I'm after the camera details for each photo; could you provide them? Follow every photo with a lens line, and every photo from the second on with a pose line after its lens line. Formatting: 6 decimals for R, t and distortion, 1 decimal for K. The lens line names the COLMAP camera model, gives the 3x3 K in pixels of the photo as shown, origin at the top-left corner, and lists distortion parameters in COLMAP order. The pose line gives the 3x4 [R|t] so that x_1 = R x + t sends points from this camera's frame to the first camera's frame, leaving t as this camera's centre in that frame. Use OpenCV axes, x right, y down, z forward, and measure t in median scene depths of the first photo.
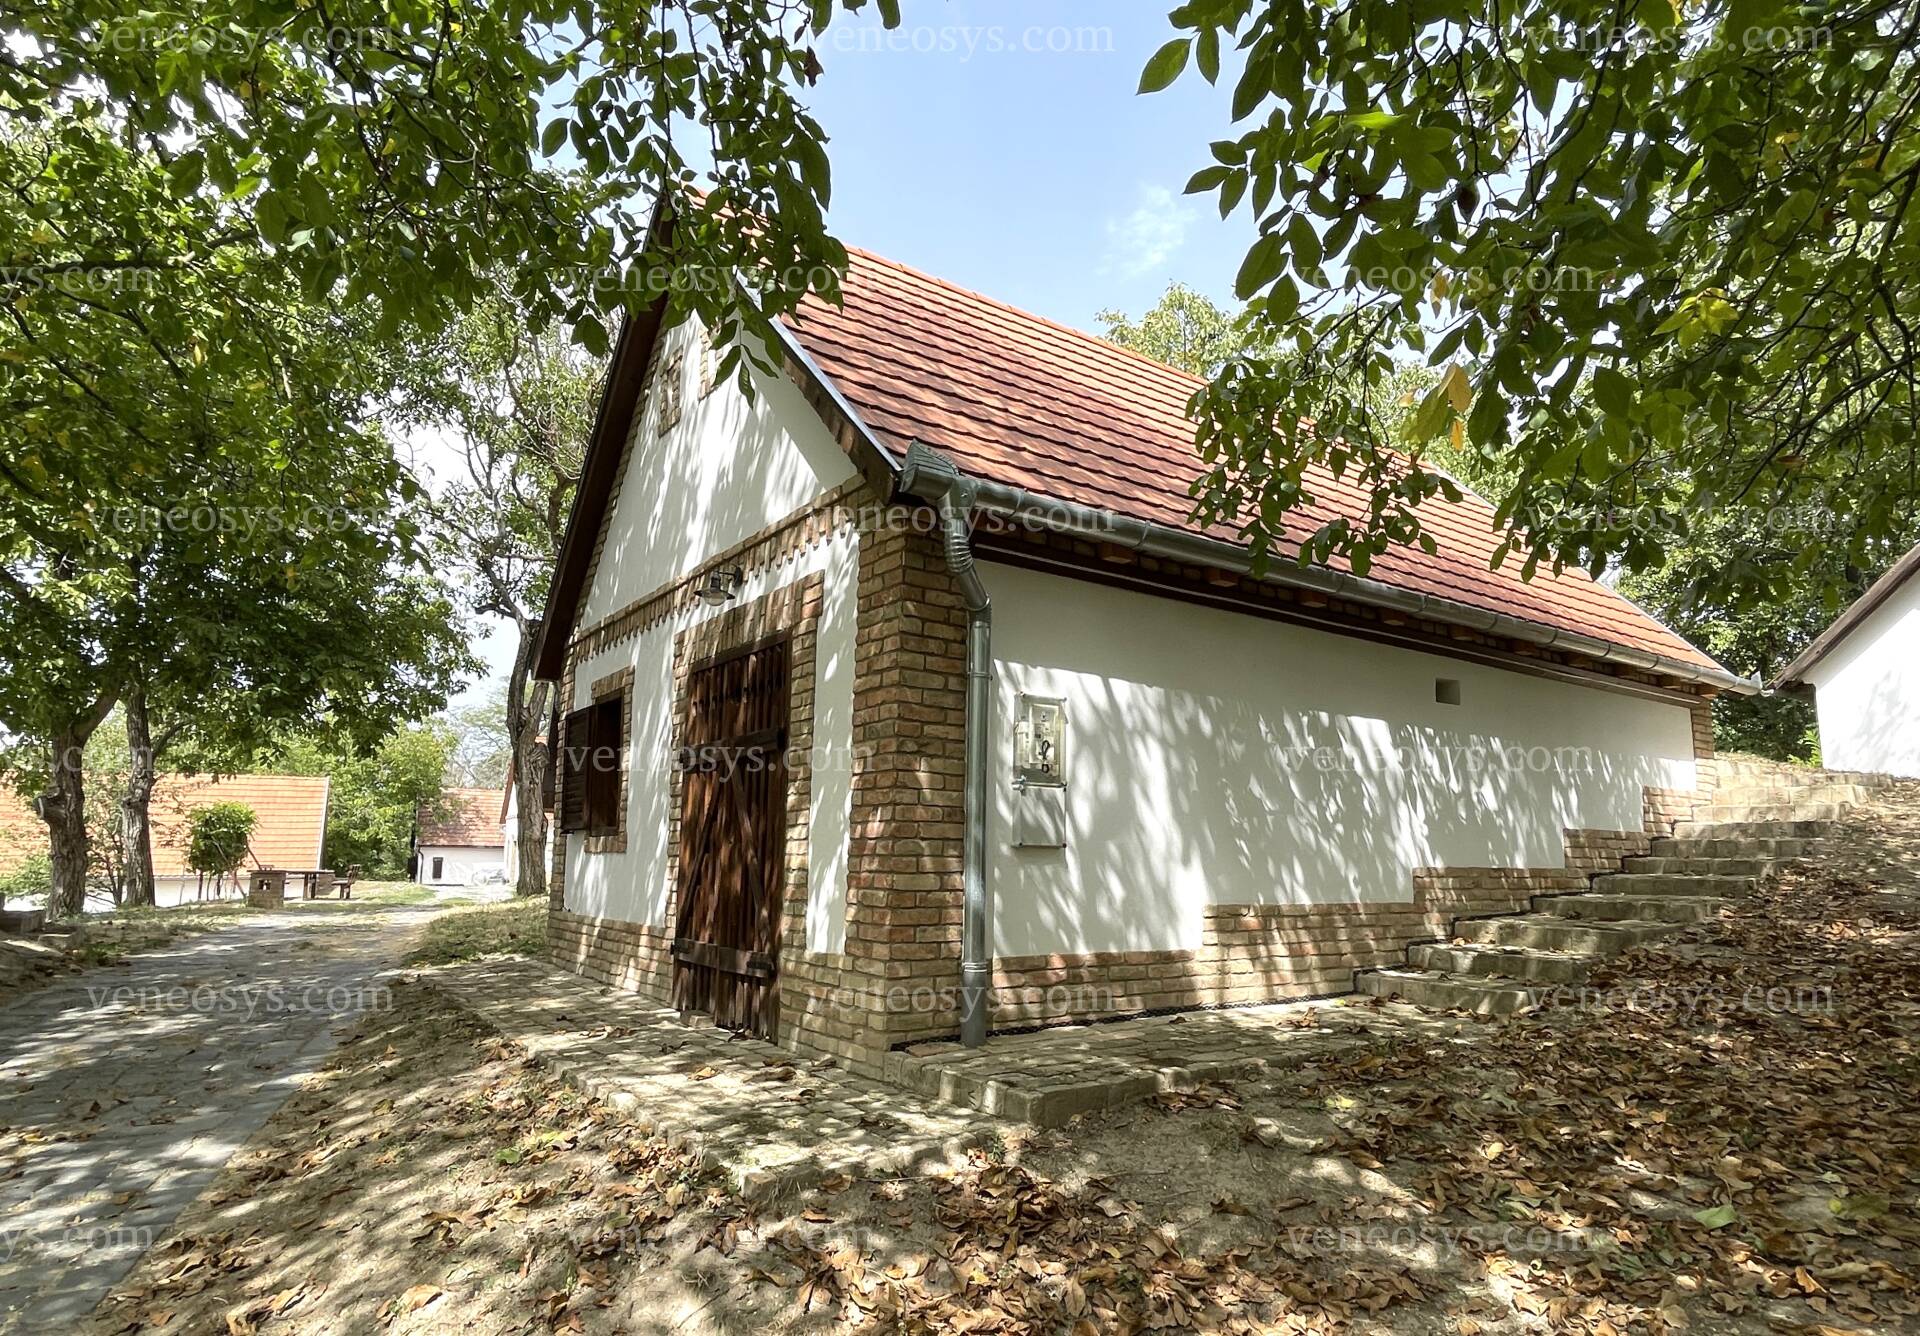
lens RADIAL K [[1092.0, 0, 958.6], [0, 1092.0, 711.1], [0, 0, 1]] dist [-0.089550, 0.062211]
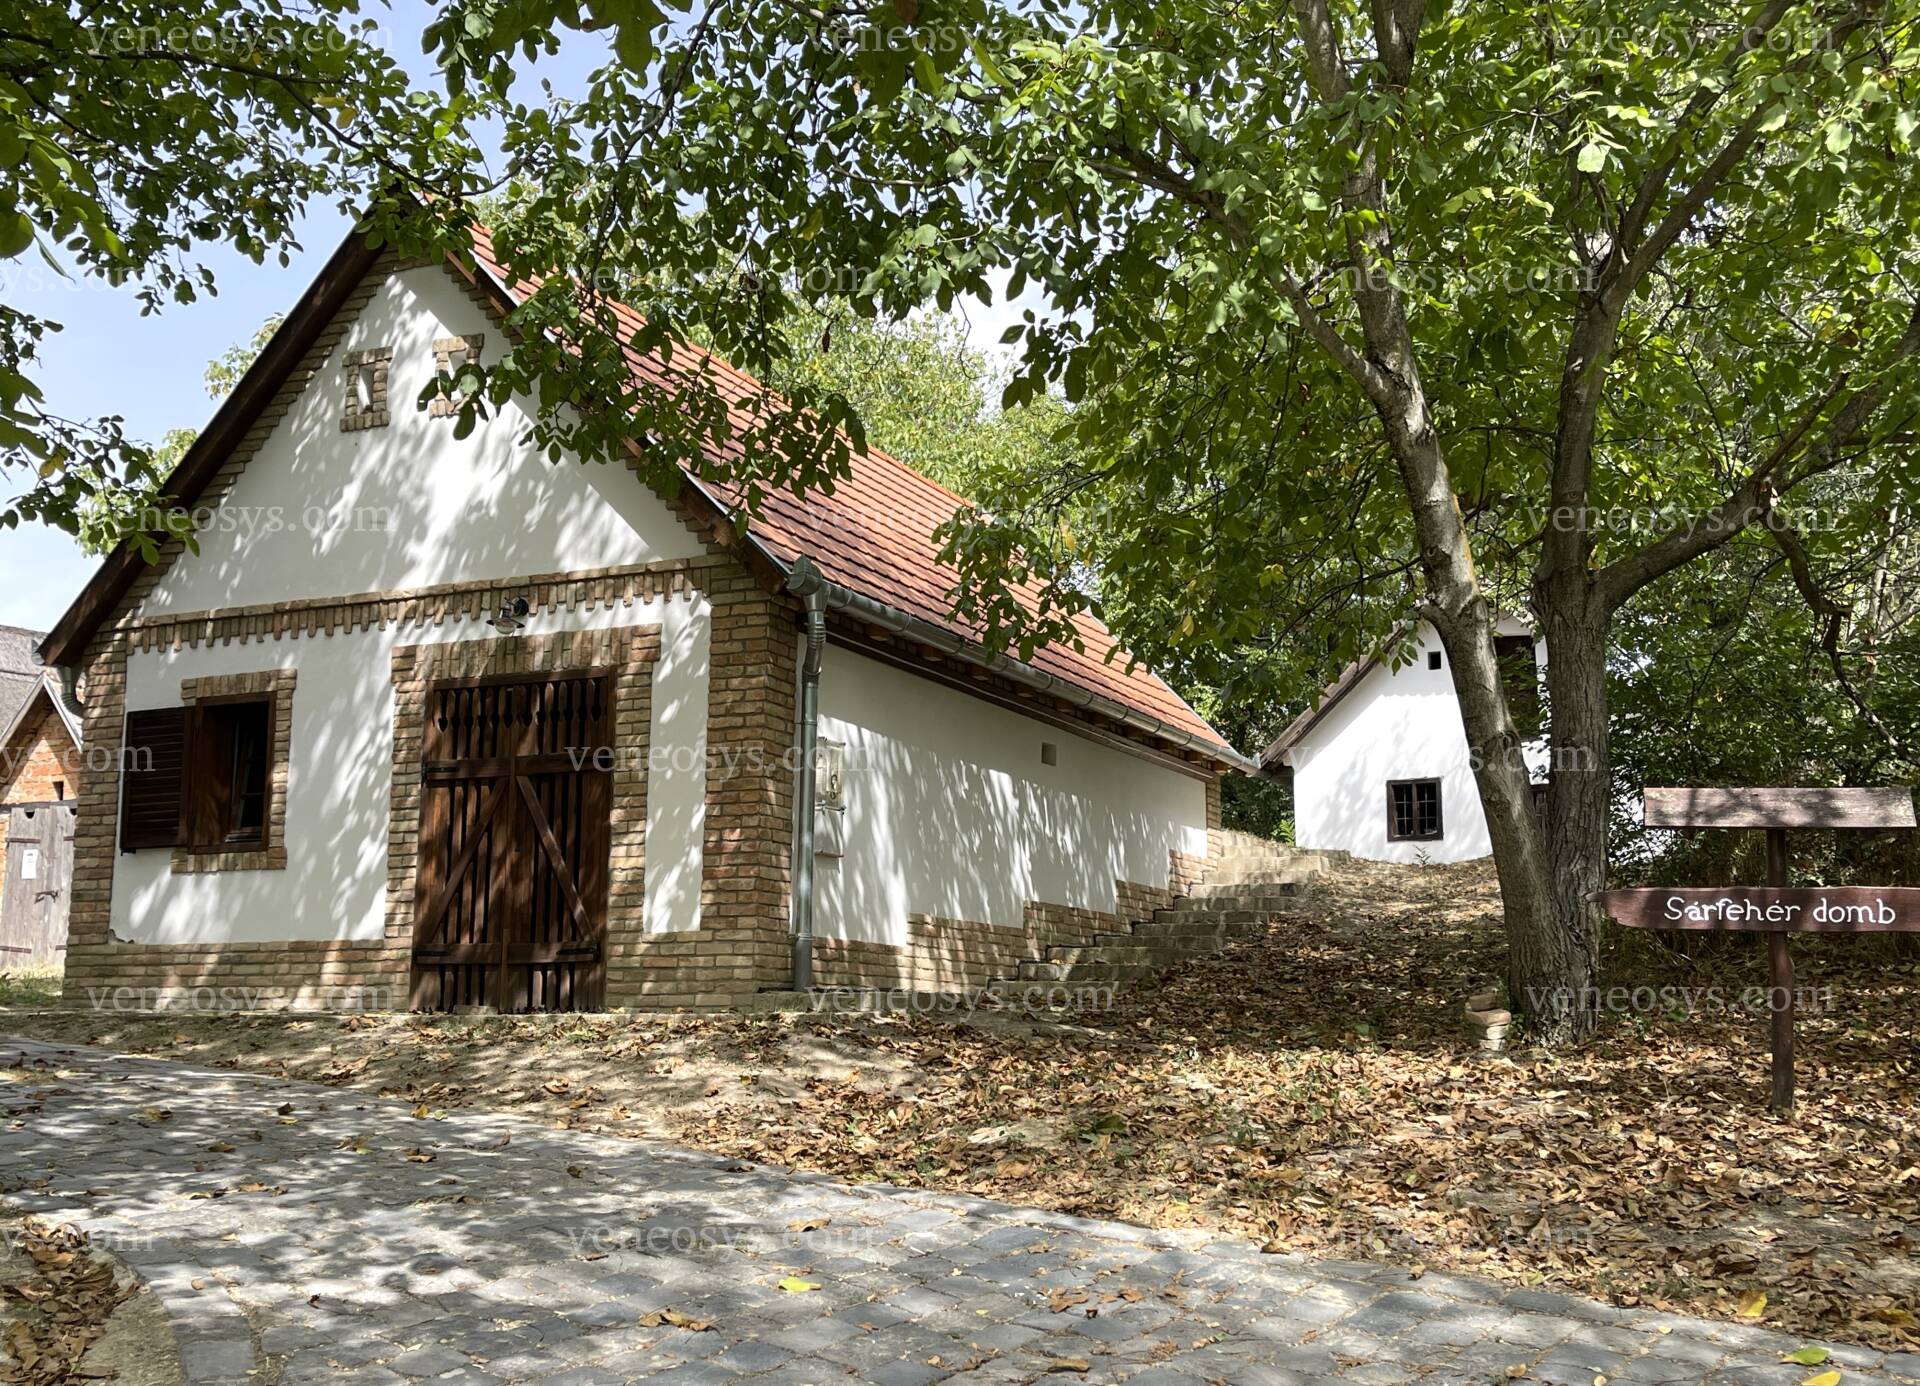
lens RADIAL K [[1940.7, 0, 958.4], [0, 1940.7, 722.7], [0, 0, 1]] dist [0.071980, -0.140679]
pose [[0.866976, 0.070994, 0.493267, -0.839709], [-0.063400, 0.997471, -0.032128, 0.026843], [-0.494301, -0.003419, 0.869284, -0.985154]]
